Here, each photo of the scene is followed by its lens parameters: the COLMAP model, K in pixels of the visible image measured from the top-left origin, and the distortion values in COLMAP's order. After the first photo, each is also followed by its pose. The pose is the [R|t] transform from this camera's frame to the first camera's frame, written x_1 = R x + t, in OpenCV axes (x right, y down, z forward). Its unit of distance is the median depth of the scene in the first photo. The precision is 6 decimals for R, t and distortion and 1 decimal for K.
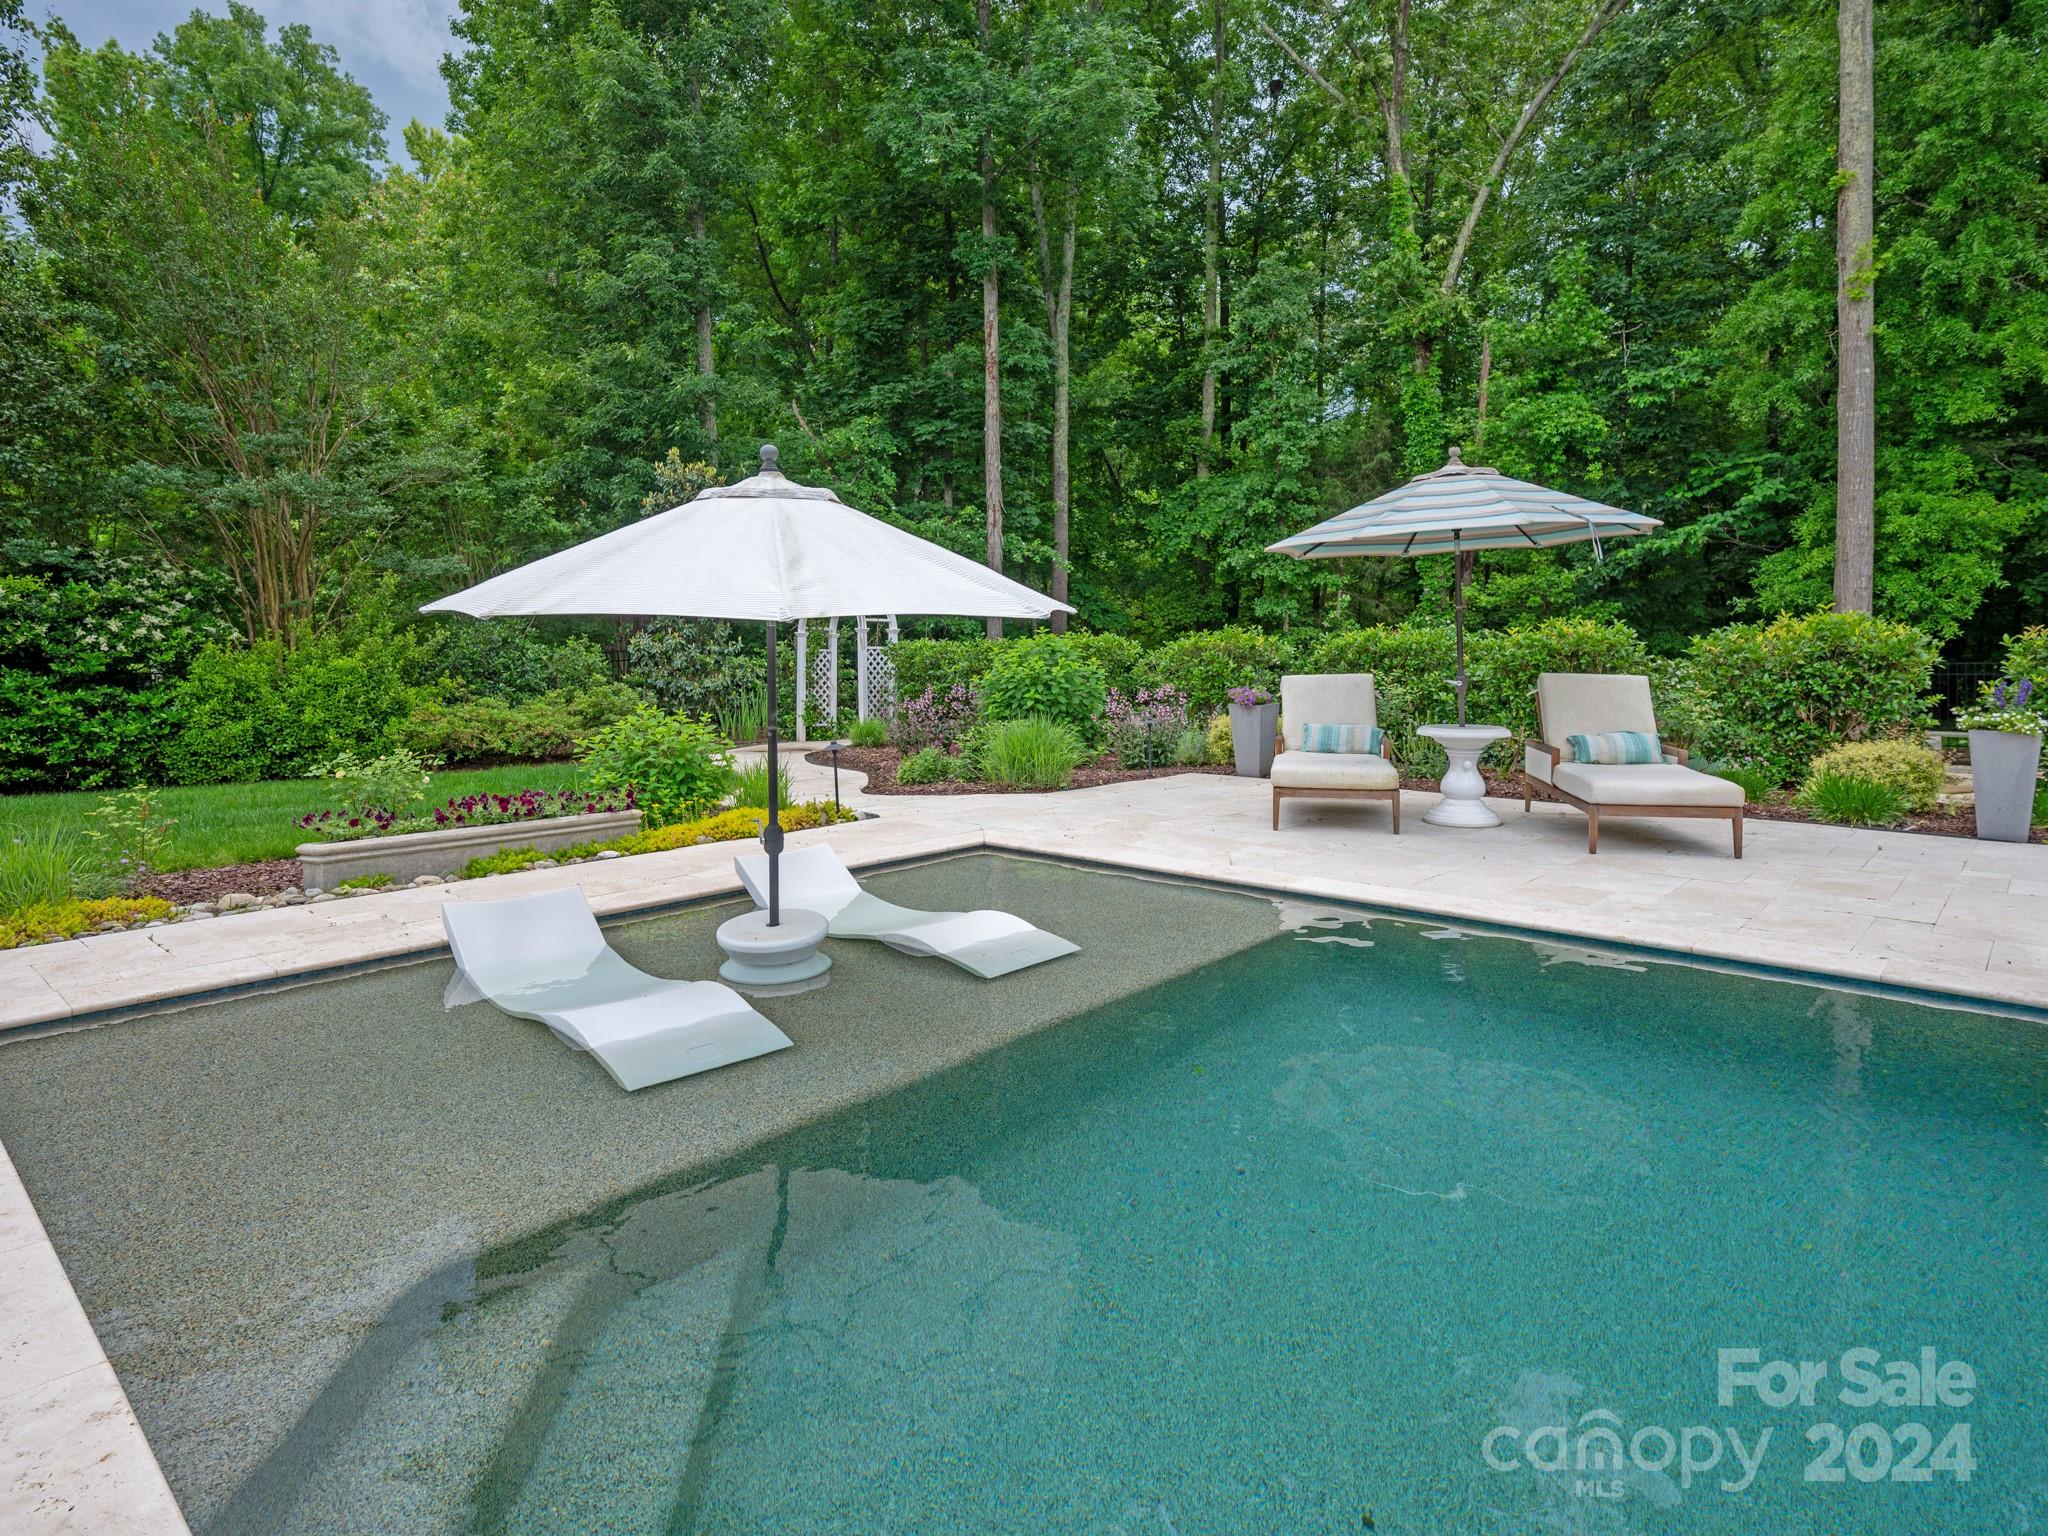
lens RADIAL K [[1129.8, 0, 1024.8], [0, 1129.8, 684.6], [0, 0, 1]] dist [-0.001253, 0.001565]
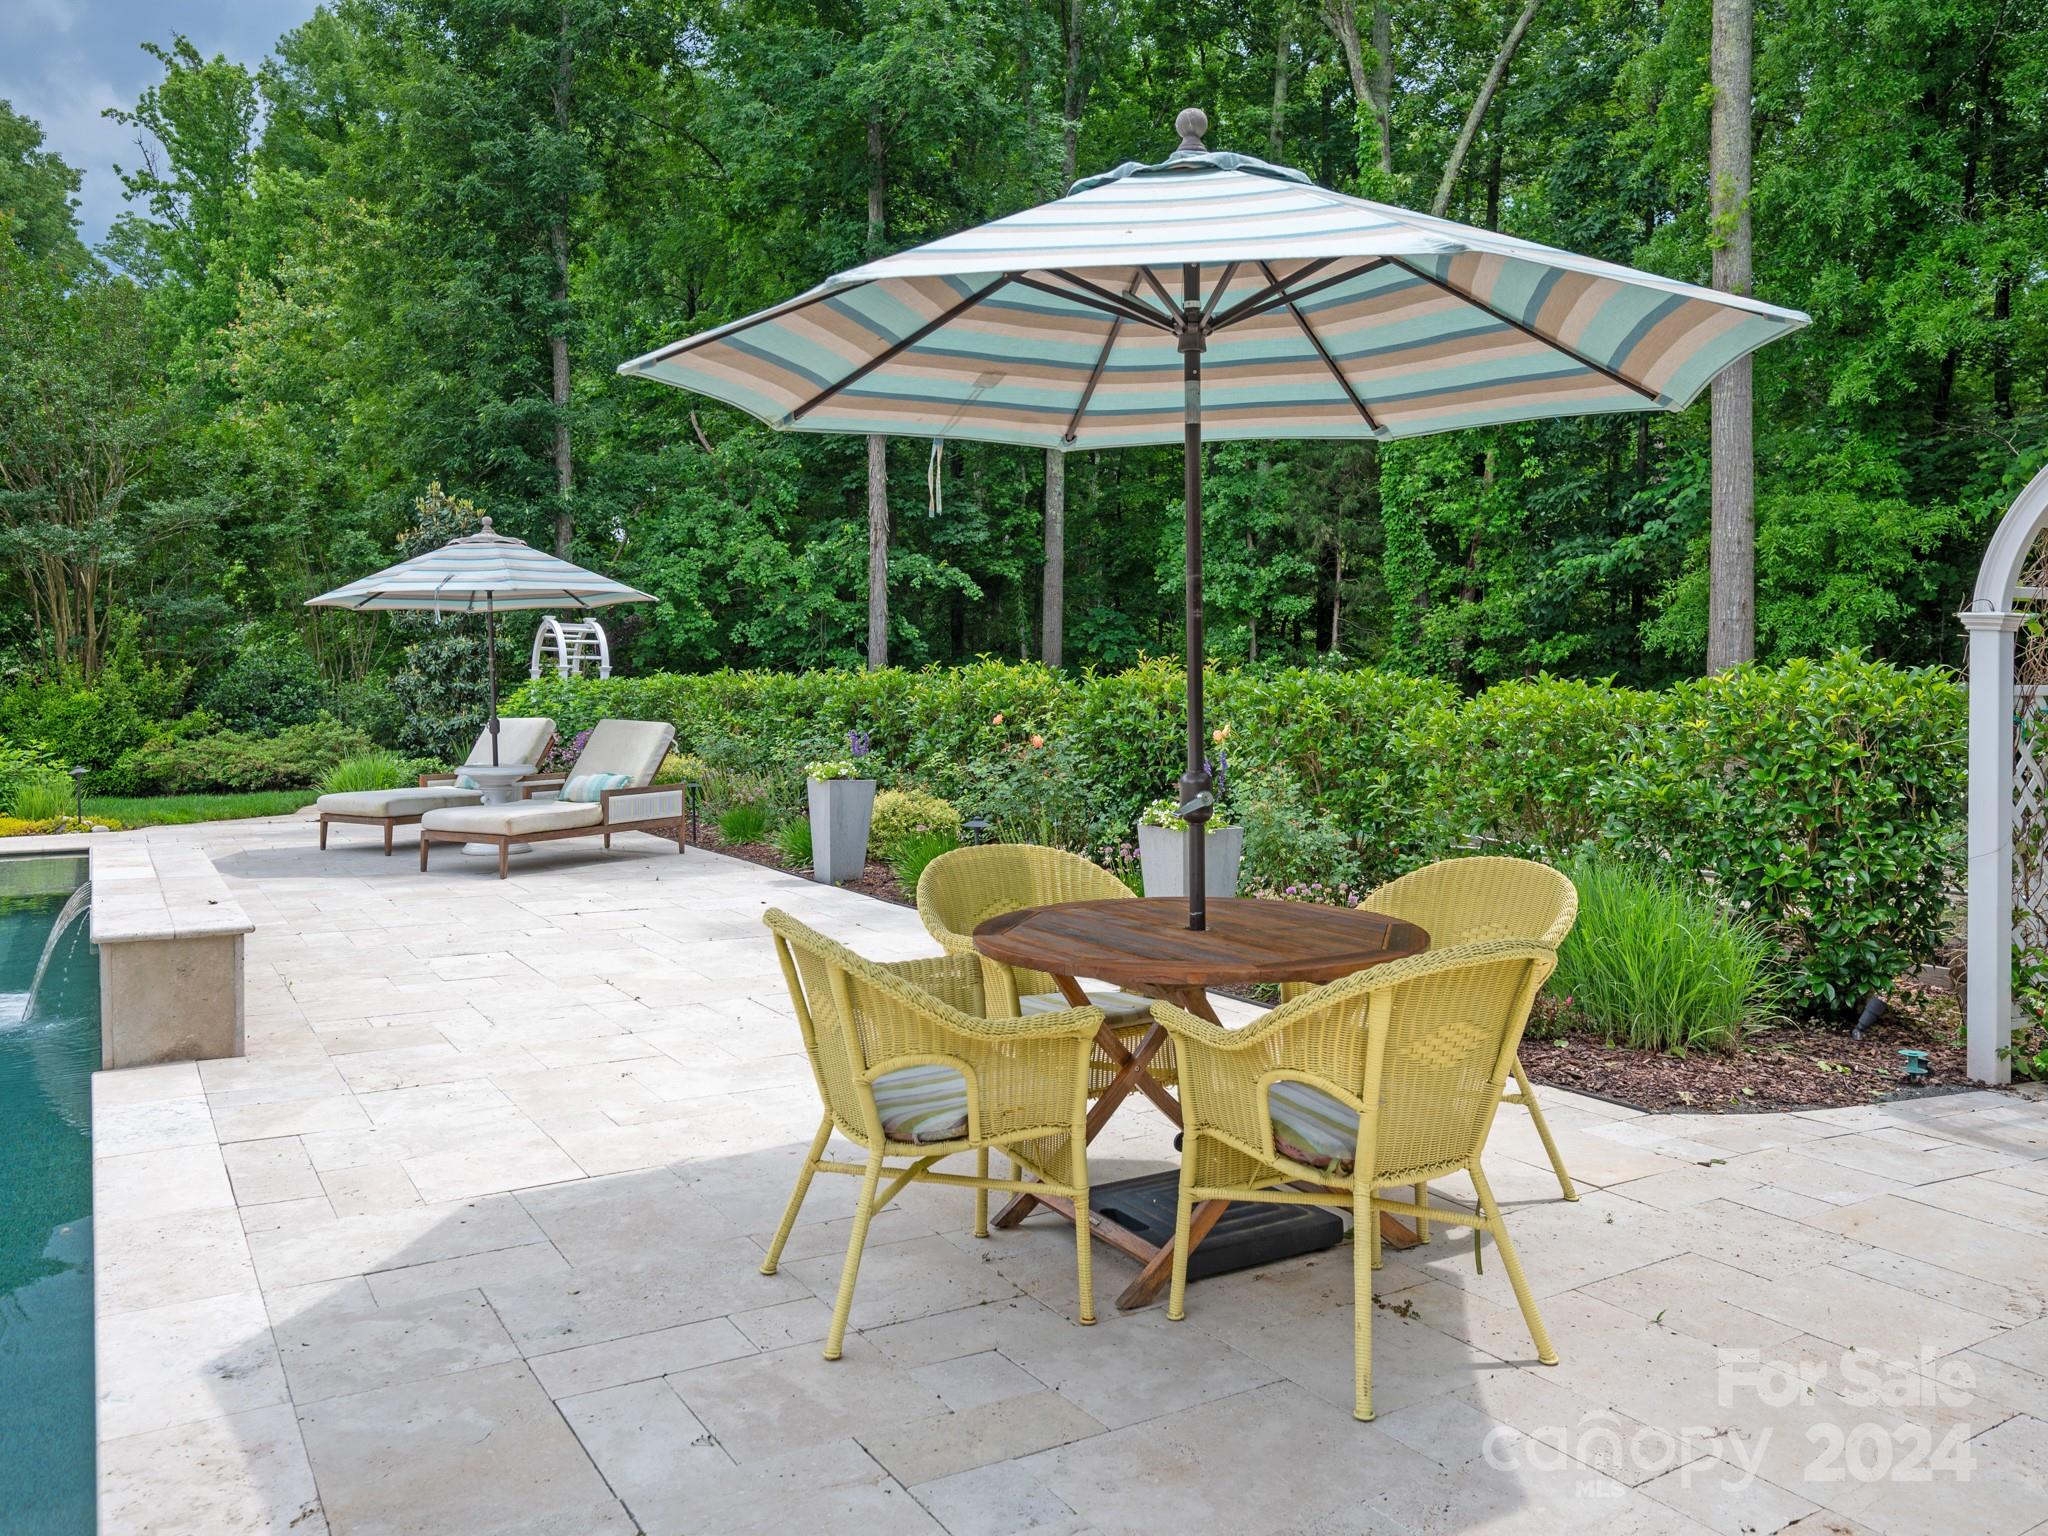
lens RADIAL K [[1529.2, 0, 1011.0], [0, 1529.2, 683.3], [0, 0, 1]] dist [0.002296, -0.000345]
pose [[0.958657, 0.007970, -0.284451, 0.543950], [-0.016814, 0.999448, -0.028661, -0.003819], [0.284066, 0.032259, 0.958262, -0.131656]]
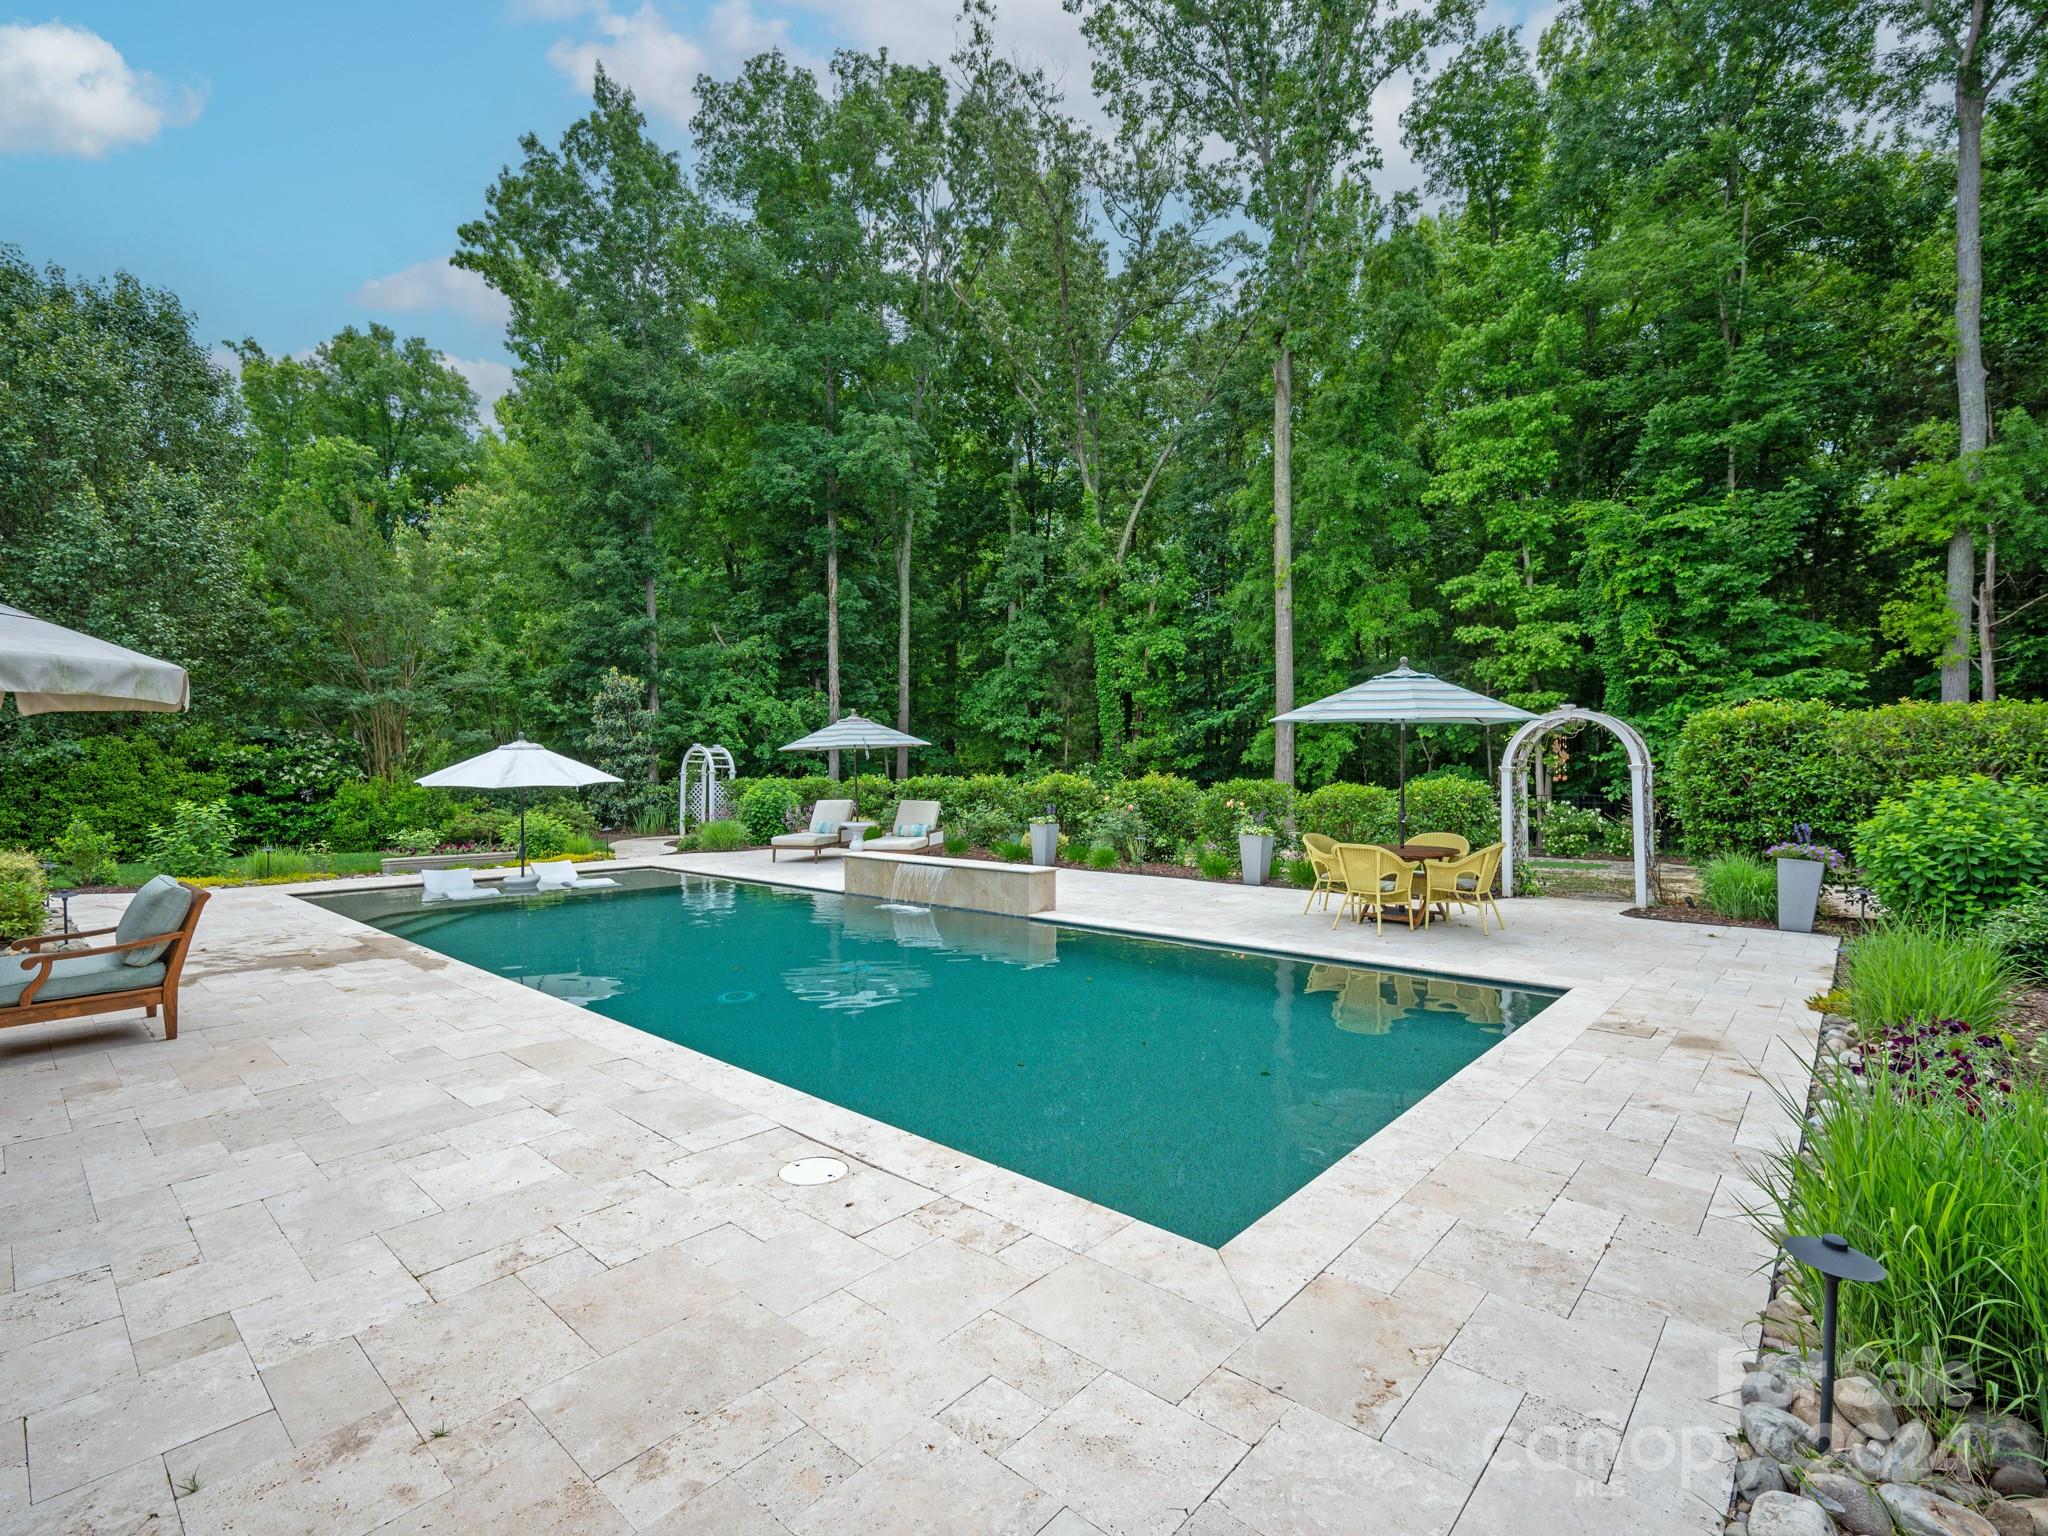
lens RADIAL K [[941.3, 0, 1013.4], [0, 941.3, 772.7], [0, 0, 1]] dist [-0.001301, -0.000395]
pose [[0.999984, 0.004911, -0.002906, 0.309067], [-0.005003, 0.999463, -0.032394, -0.001820], [0.002745, 0.032408, 0.999471, -0.443860]]
